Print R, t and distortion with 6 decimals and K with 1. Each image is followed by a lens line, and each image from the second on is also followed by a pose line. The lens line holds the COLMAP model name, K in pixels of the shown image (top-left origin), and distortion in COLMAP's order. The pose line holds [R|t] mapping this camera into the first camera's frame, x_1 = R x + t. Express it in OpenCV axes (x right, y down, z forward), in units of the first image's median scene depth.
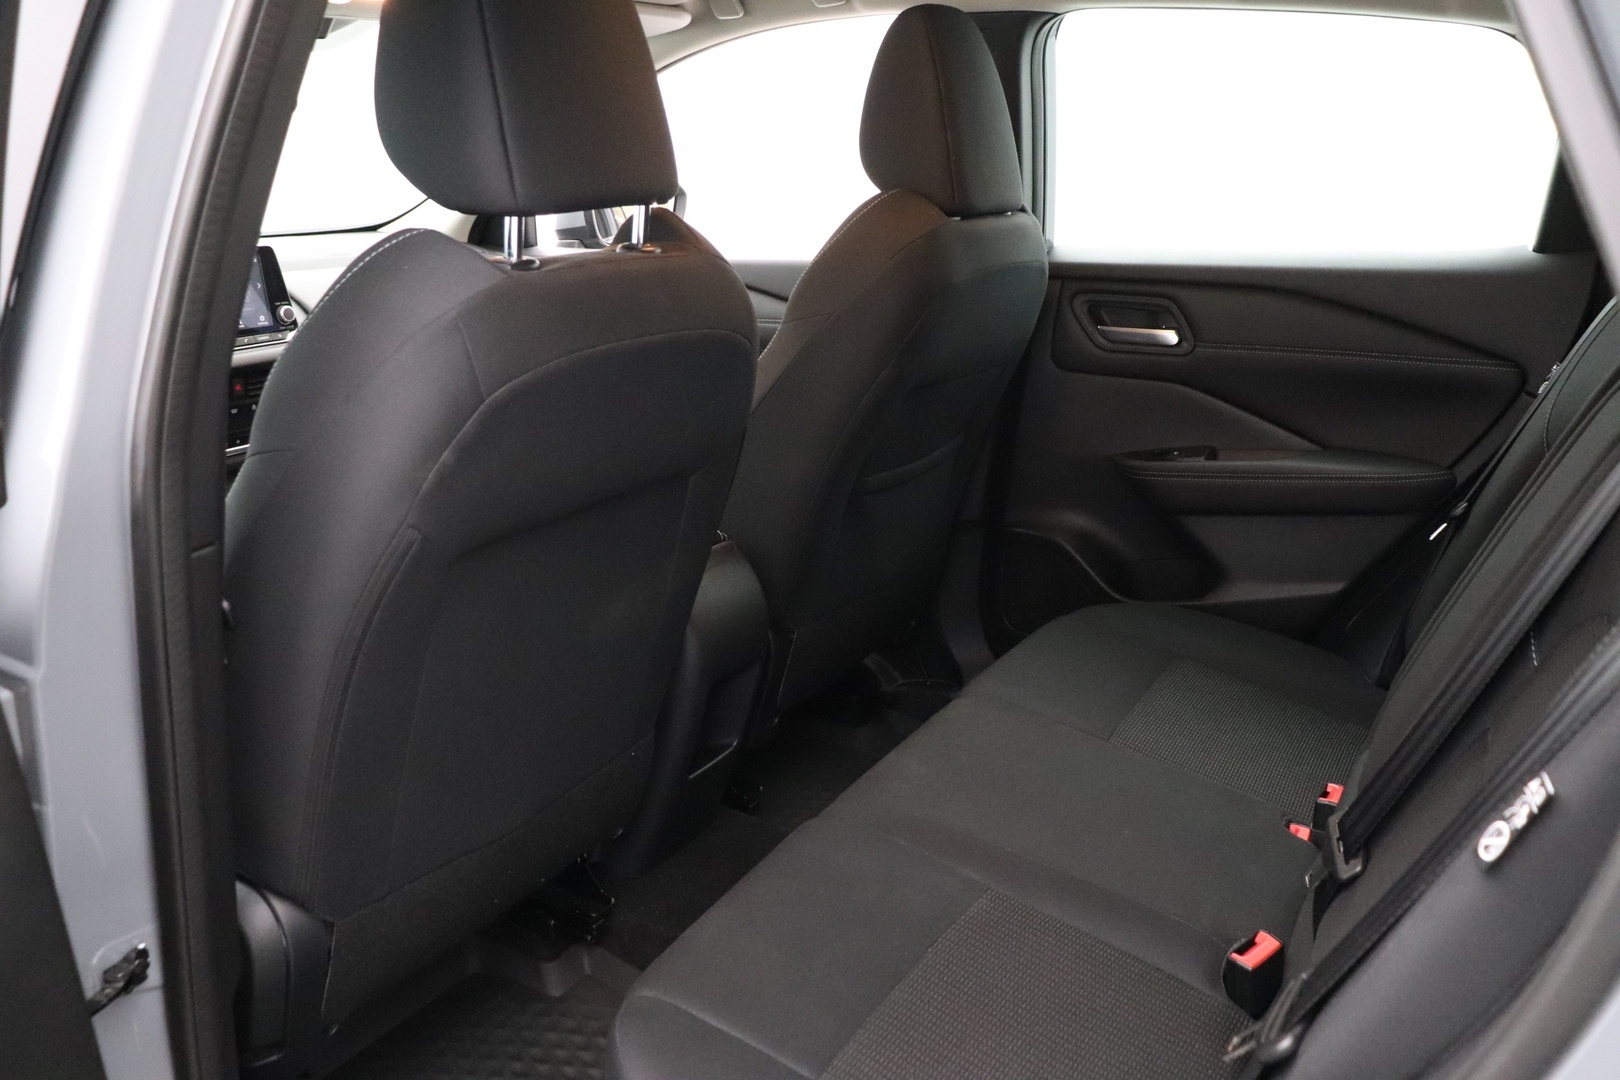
lens RADIAL K [[1300.6, 0, 810.0], [0, 1300.6, 540.0], [0, 0, 1]] dist [-0.200843, 0.165765]
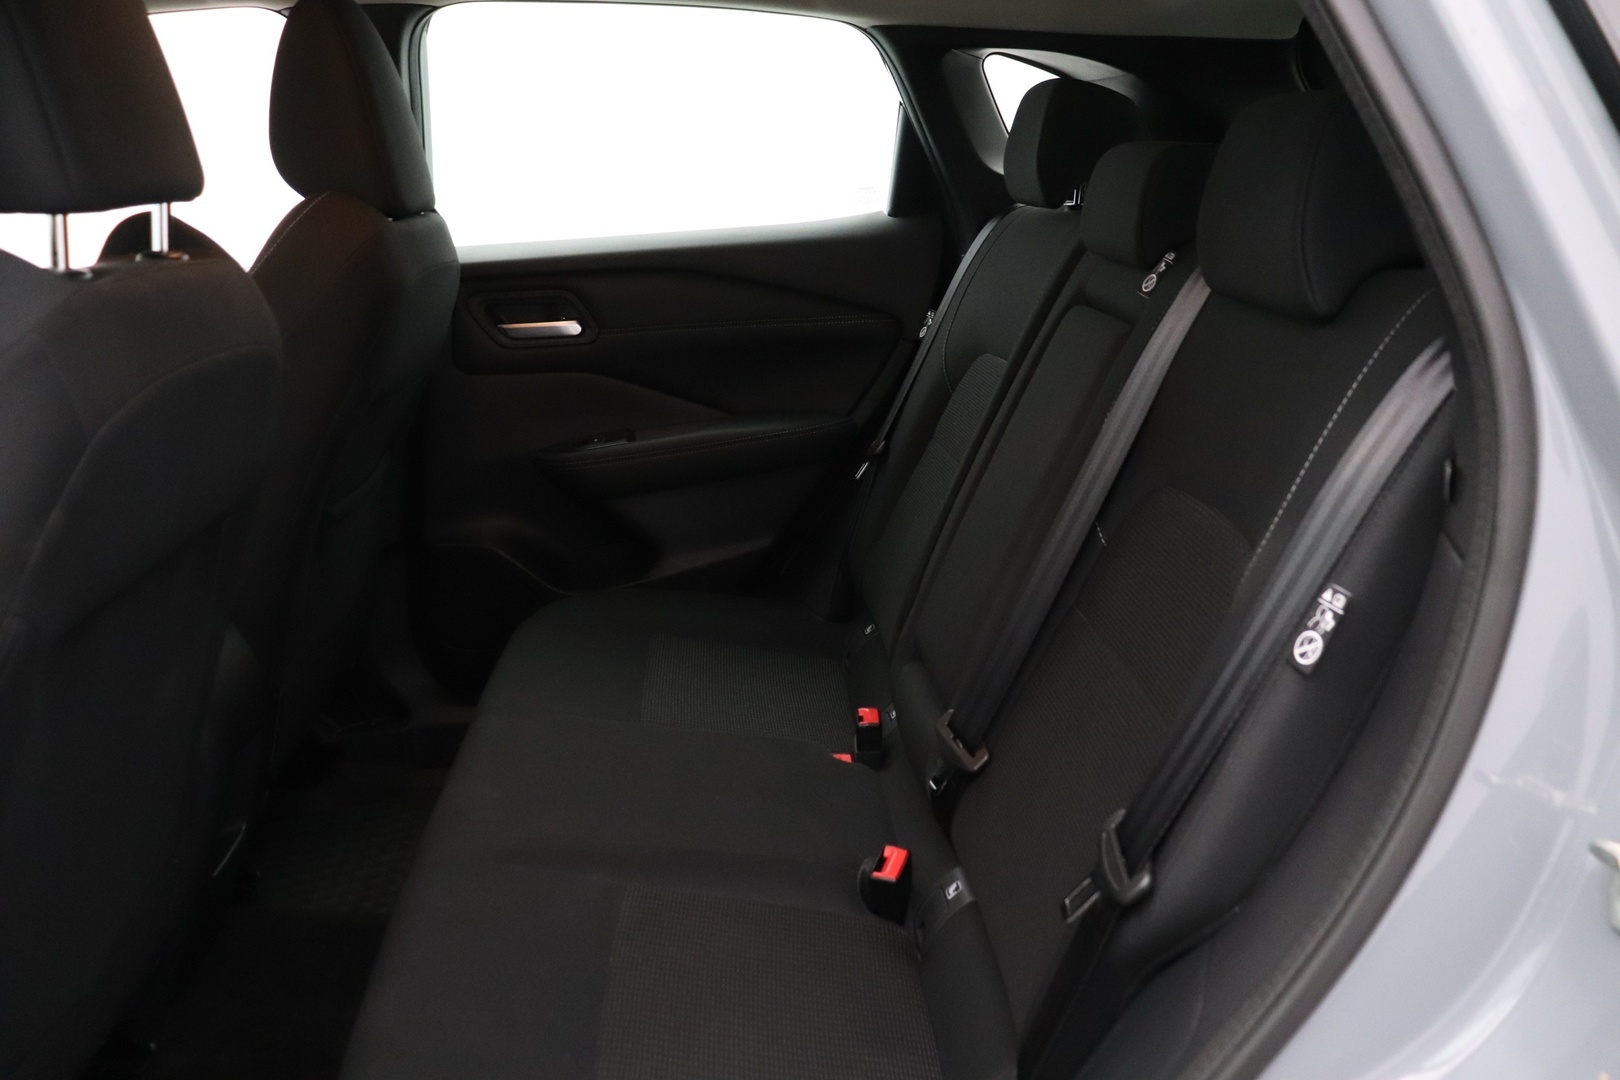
lens RADIAL K [[1300.6, 0, 810.0], [0, 1300.6, 540.0], [0, 0, 1]] dist [-0.200843, 0.165765]
pose [[0.823184, -0.171460, 0.541266, -0.146804], [0.178968, 0.983073, 0.039231, 0.000080], [-0.538830, 0.064575, 0.839936, 0.057640]]
